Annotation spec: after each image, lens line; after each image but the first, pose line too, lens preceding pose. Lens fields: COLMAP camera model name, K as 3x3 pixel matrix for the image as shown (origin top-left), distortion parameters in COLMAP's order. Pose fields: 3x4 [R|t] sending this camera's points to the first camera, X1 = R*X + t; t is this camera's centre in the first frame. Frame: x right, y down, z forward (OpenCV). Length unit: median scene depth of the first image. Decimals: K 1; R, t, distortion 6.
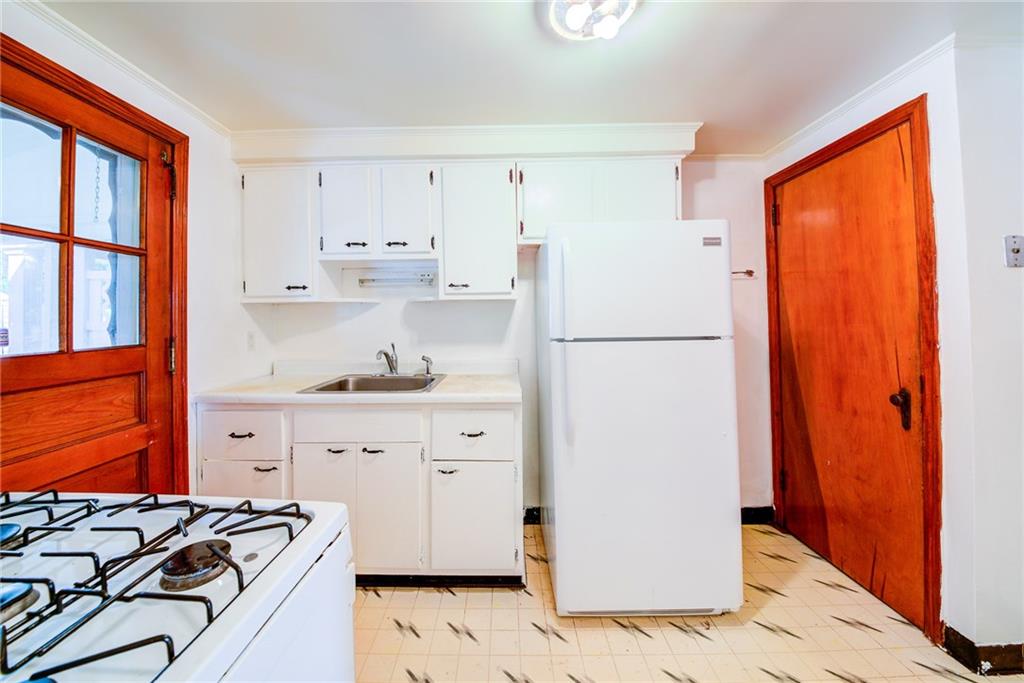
lens RADIAL K [[362.3, 0, 509.9], [0, 362.3, 311.8], [0, 0, 1]] dist [-0.000092, -0.005723]
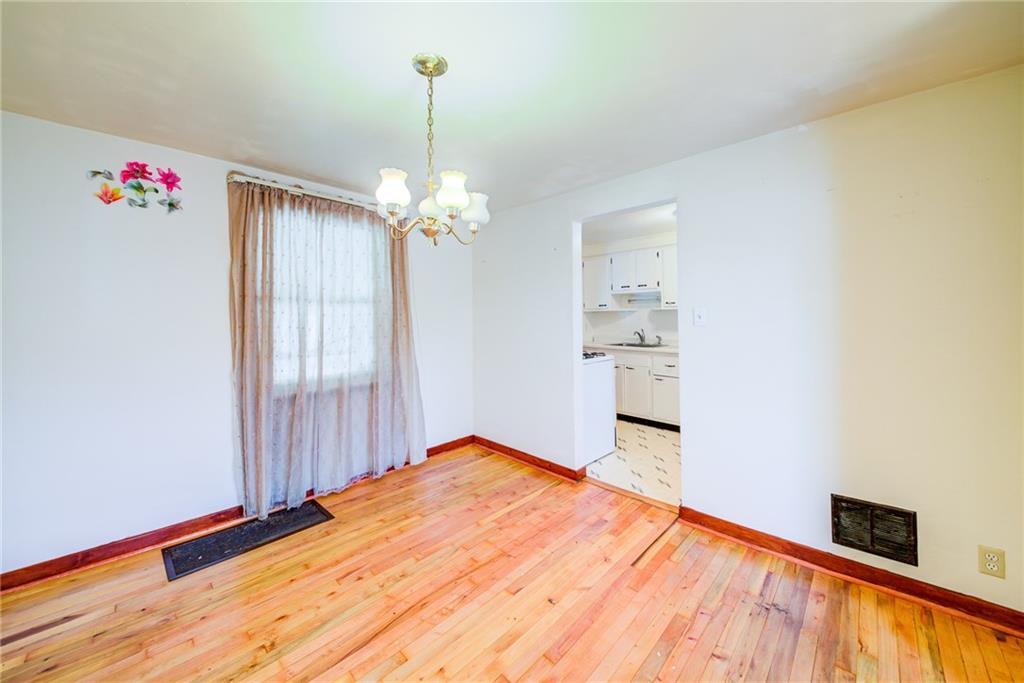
lens RADIAL K [[371.6, 0, 498.6], [0, 371.6, 311.9], [0, 0, 1]] dist [0.010558, -0.008898]
pose [[0.705165, -0.004441, -0.709029, 0.864016], [0.005624, 0.999984, -0.000670, -0.027971], [0.709021, -0.003515, 0.705179, -1.579928]]
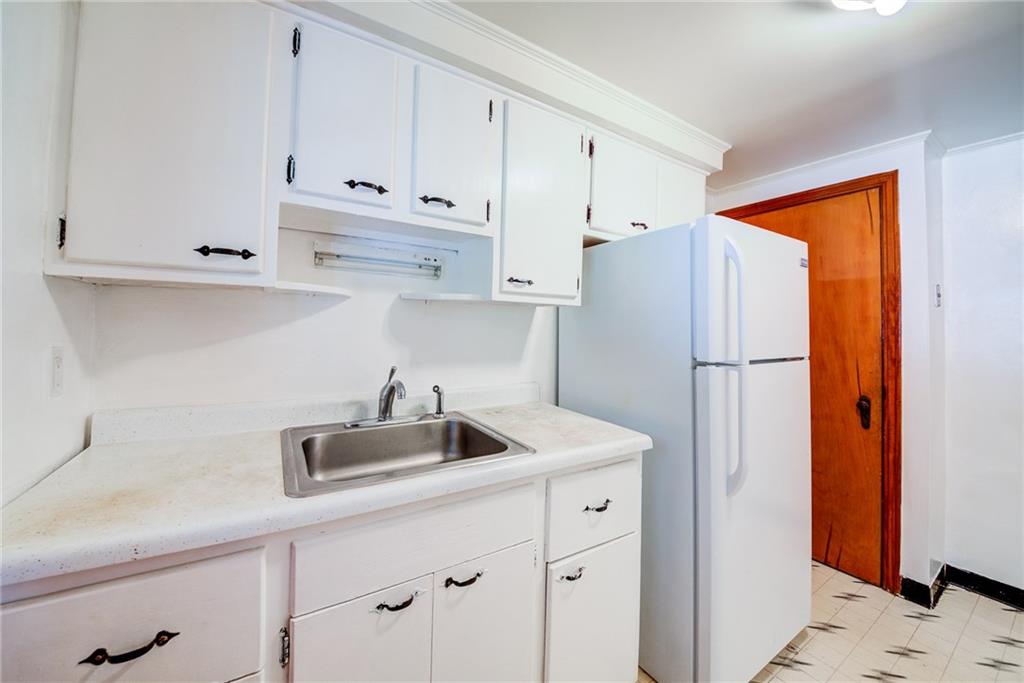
lens RADIAL K [[367.2, 0, 495.2], [0, 367.2, 312.6], [0, 0, 1]] dist [0.000268, -0.008207]
pose [[0.857188, 0.049333, 0.512636, -0.637559], [-0.043760, 0.998779, -0.022945, 0.005237], [-0.513142, -0.002765, 0.858299, 0.521476]]
